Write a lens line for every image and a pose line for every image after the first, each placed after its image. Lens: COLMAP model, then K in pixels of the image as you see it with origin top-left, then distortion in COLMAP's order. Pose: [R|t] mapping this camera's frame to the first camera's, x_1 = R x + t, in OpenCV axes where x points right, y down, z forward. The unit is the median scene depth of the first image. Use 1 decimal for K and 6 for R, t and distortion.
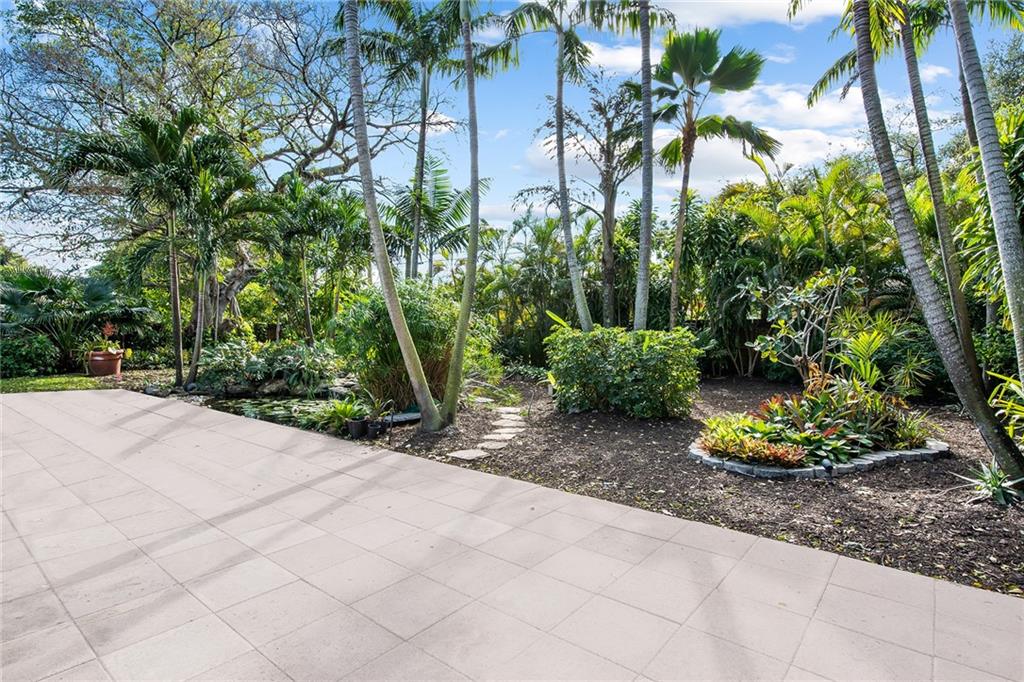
lens RADIAL K [[533.5, 0, 511.9], [0, 533.5, 336.3], [0, 0, 1]] dist [0.003634, -0.000679]
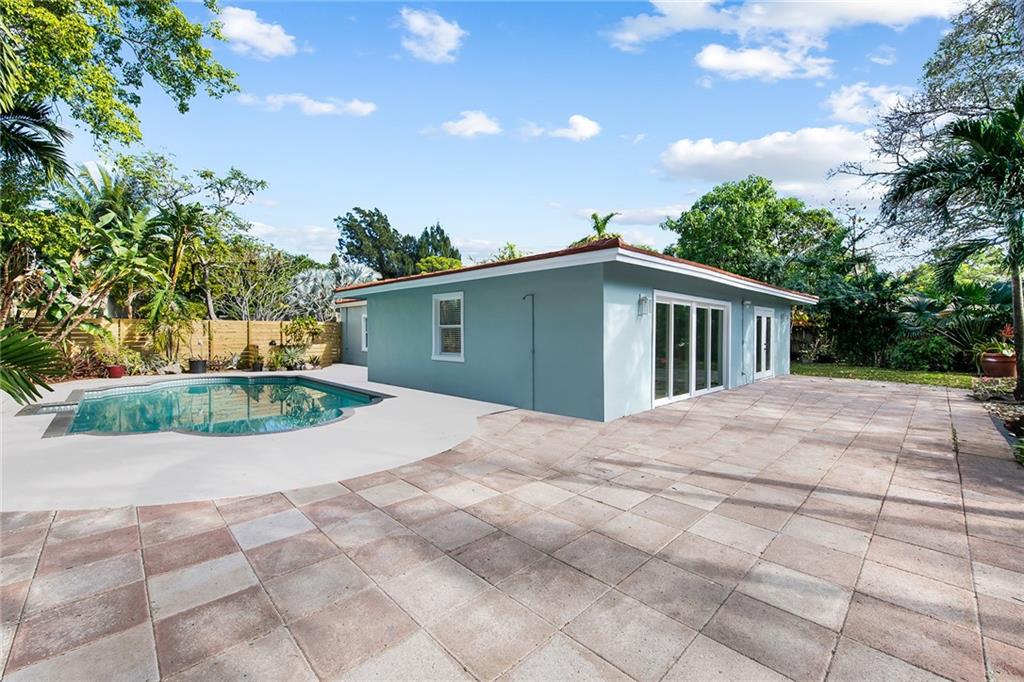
lens RADIAL K [[416.0, 0, 510.1], [0, 416.0, 342.5], [0, 0, 1]] dist [-0.000921, 0.000086]
pose [[-0.136848, 0.022794, -0.990330, 0.527695], [-0.009926, 0.999653, 0.024380, -0.010362], [0.990542, 0.013167, -0.136575, 0.615582]]
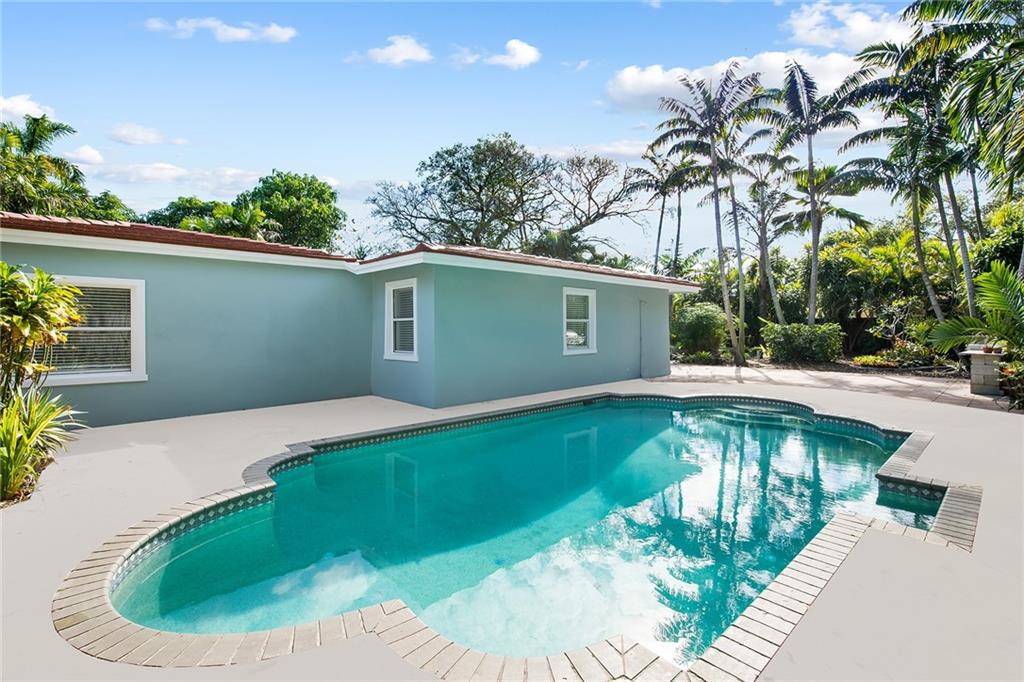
lens RADIAL K [[459.2, 0, 512.8], [0, 459.2, 330.6], [0, 0, 1]] dist [-0.000164, -0.000162]
pose [[0.987380, -0.005598, -0.158269, -0.506377], [0.005459, 0.999984, -0.001315, 0.007788], [0.158274, 0.000434, 0.987395, -0.812078]]
